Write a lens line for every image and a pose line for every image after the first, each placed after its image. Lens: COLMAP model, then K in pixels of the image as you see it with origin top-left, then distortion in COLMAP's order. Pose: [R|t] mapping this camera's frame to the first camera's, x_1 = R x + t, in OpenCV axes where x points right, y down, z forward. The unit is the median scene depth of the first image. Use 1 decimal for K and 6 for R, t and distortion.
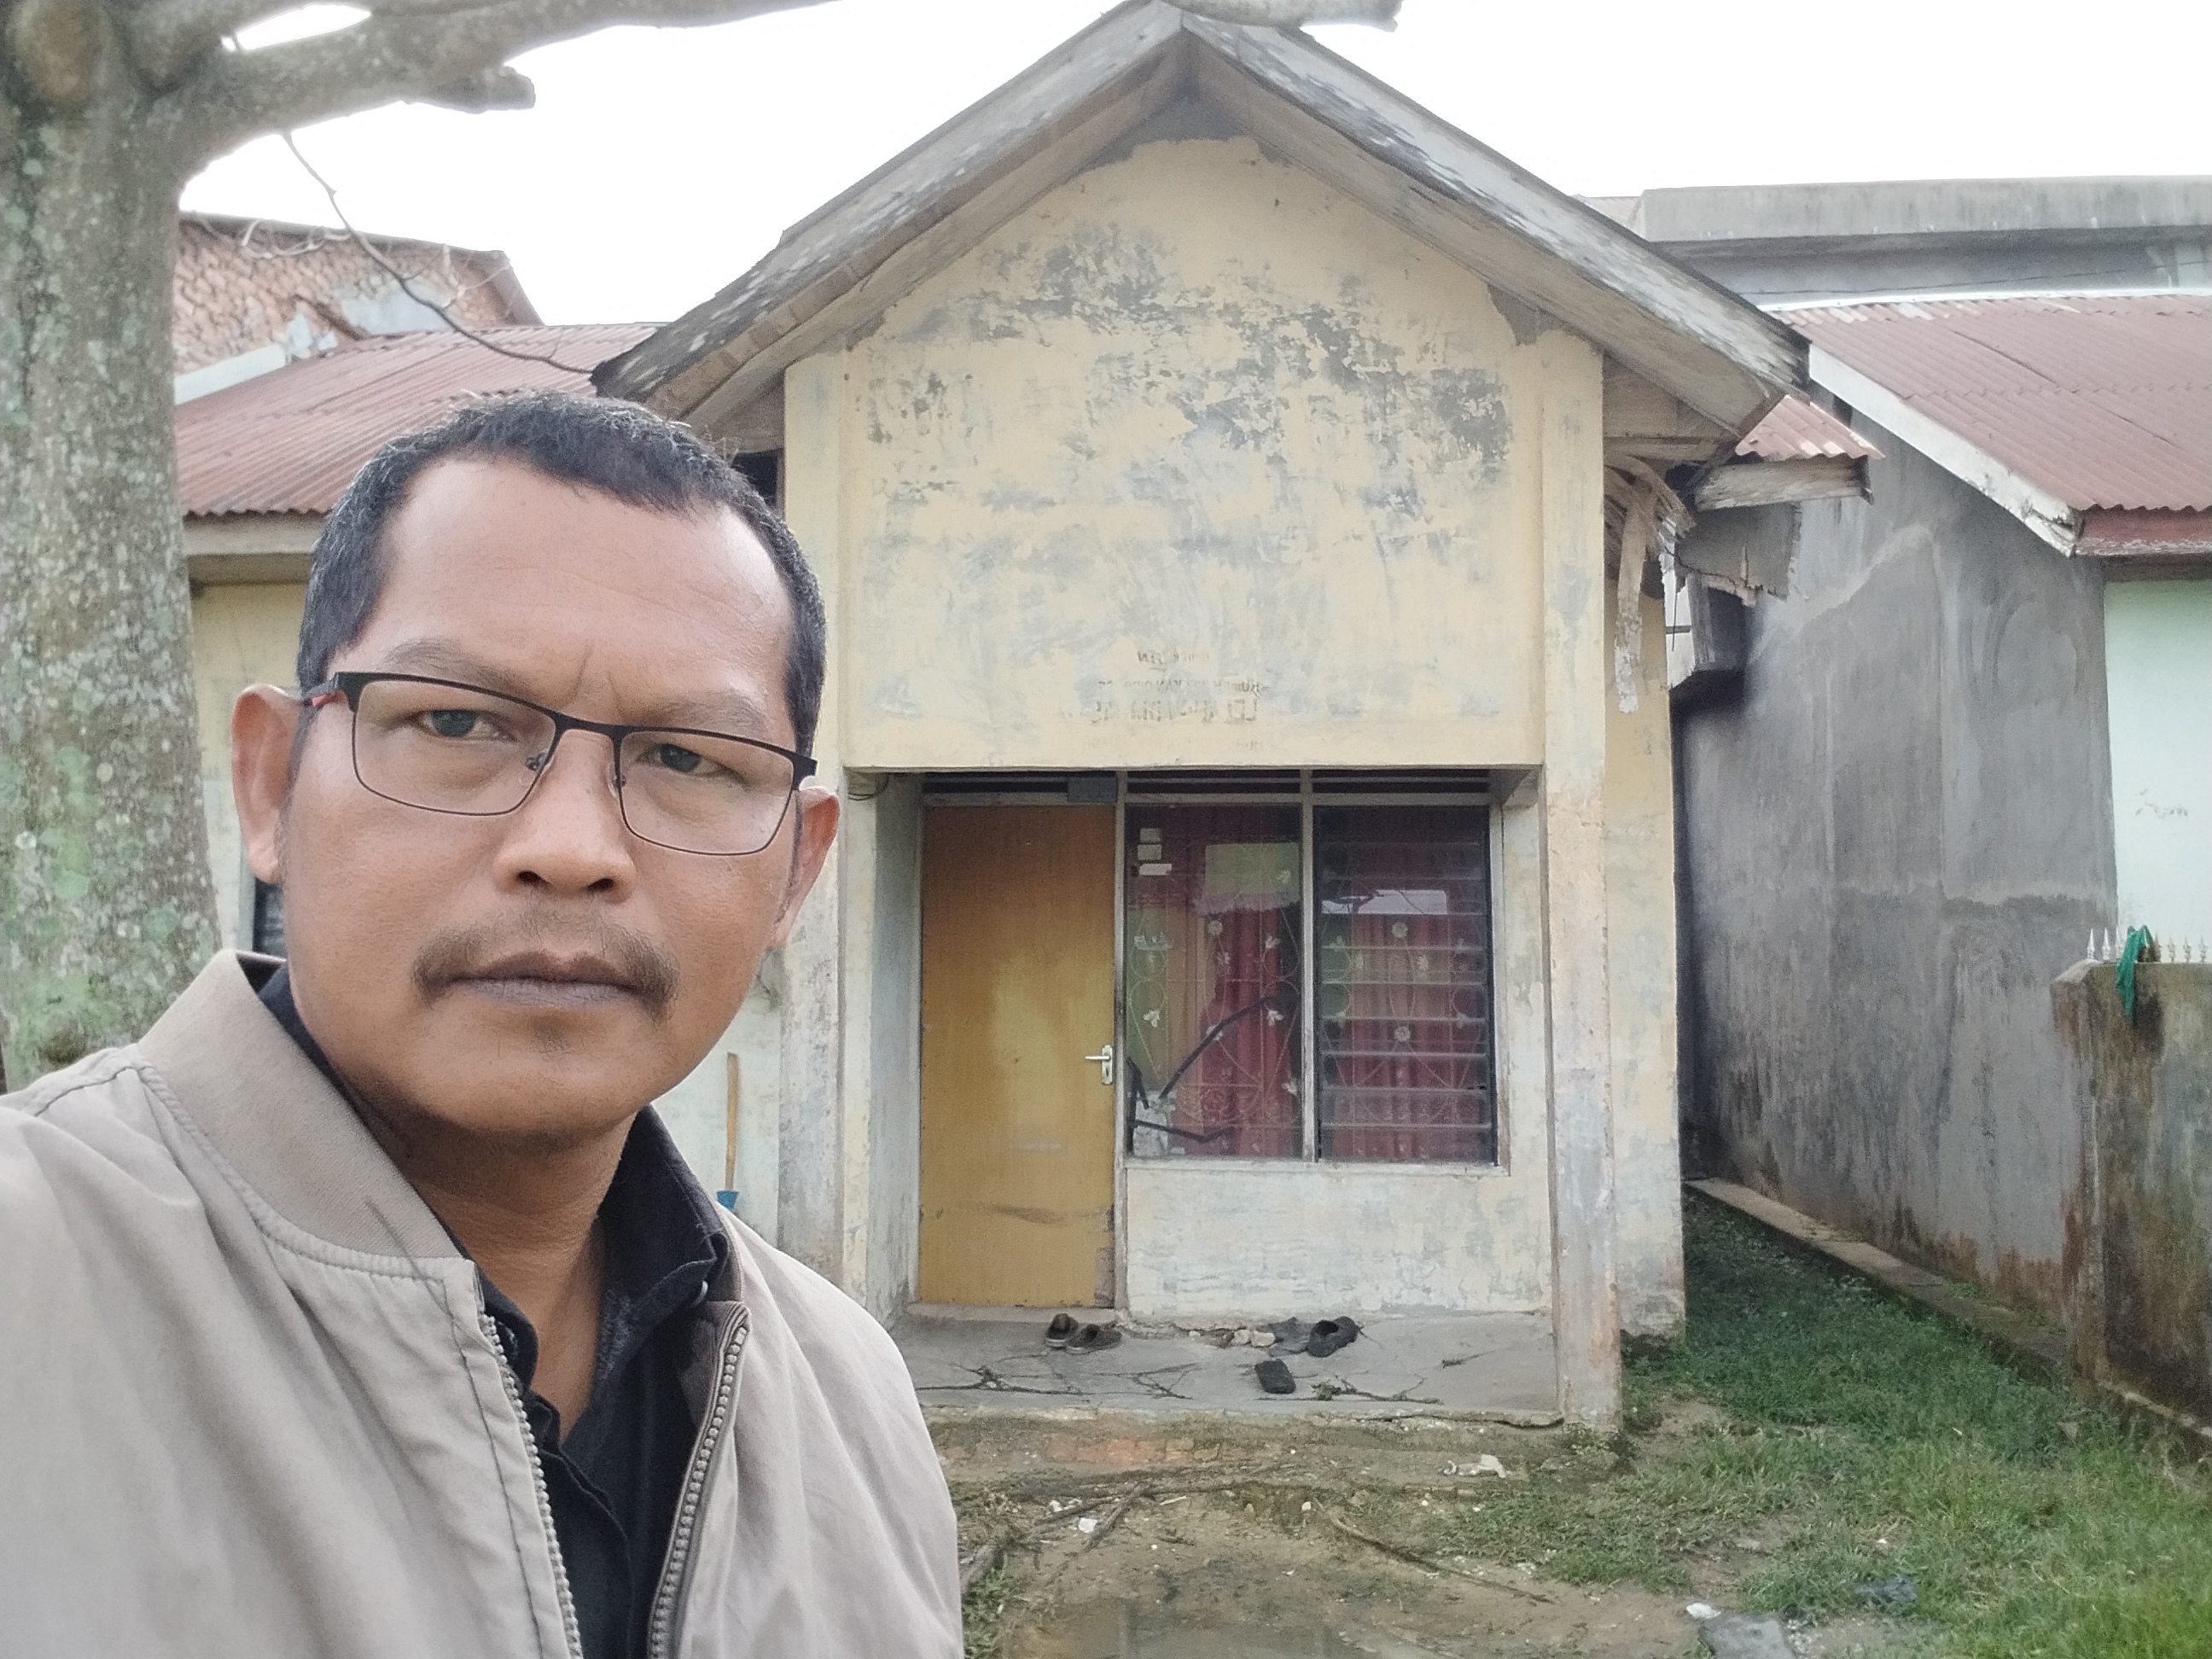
lens RADIAL K [[1736.1, 0, 1106.0], [0, 1736.1, 829.5], [0, 0, 1]] dist [0.091804, -0.147602]
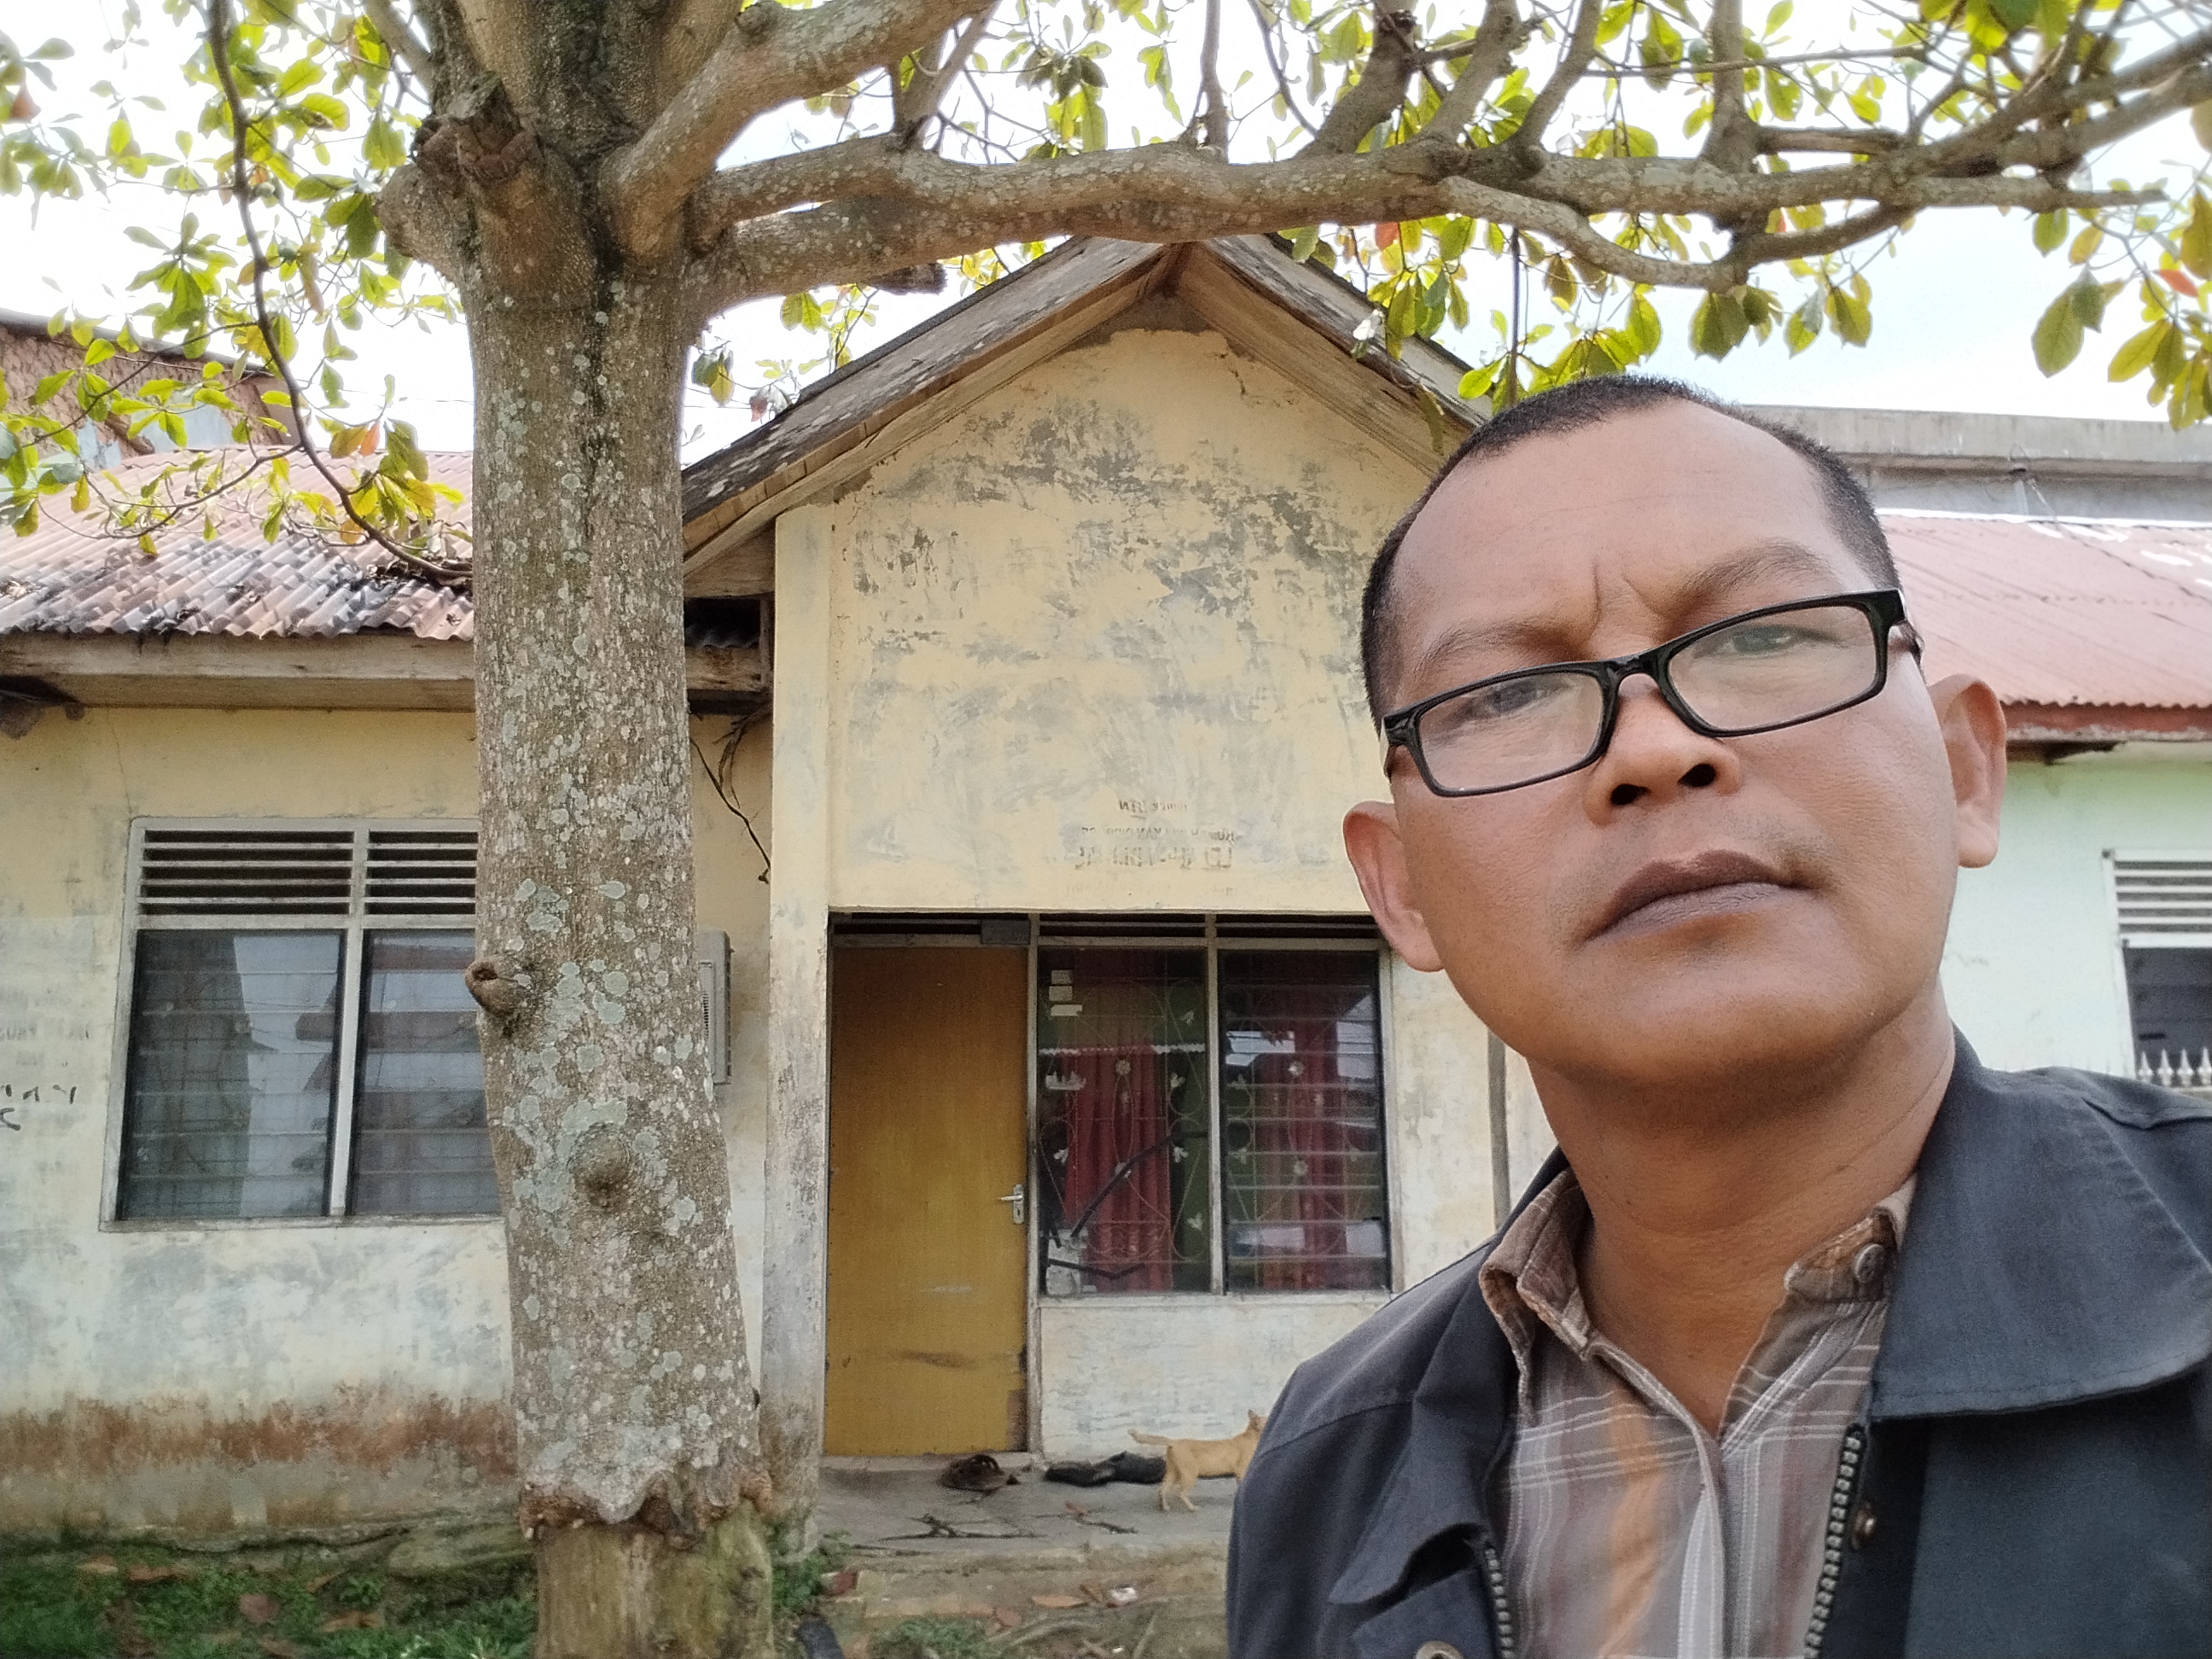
lens RADIAL K [[1732.4, 0, 1111.4], [0, 1732.4, 845.7], [0, 0, 1]] dist [0.078861, -0.128358]
pose [[0.980279, 0.019244, 0.196677, -0.190471], [-0.004407, 0.997129, -0.075599, 0.003990], [-0.197567, 0.073242, 0.977549, -0.018367]]
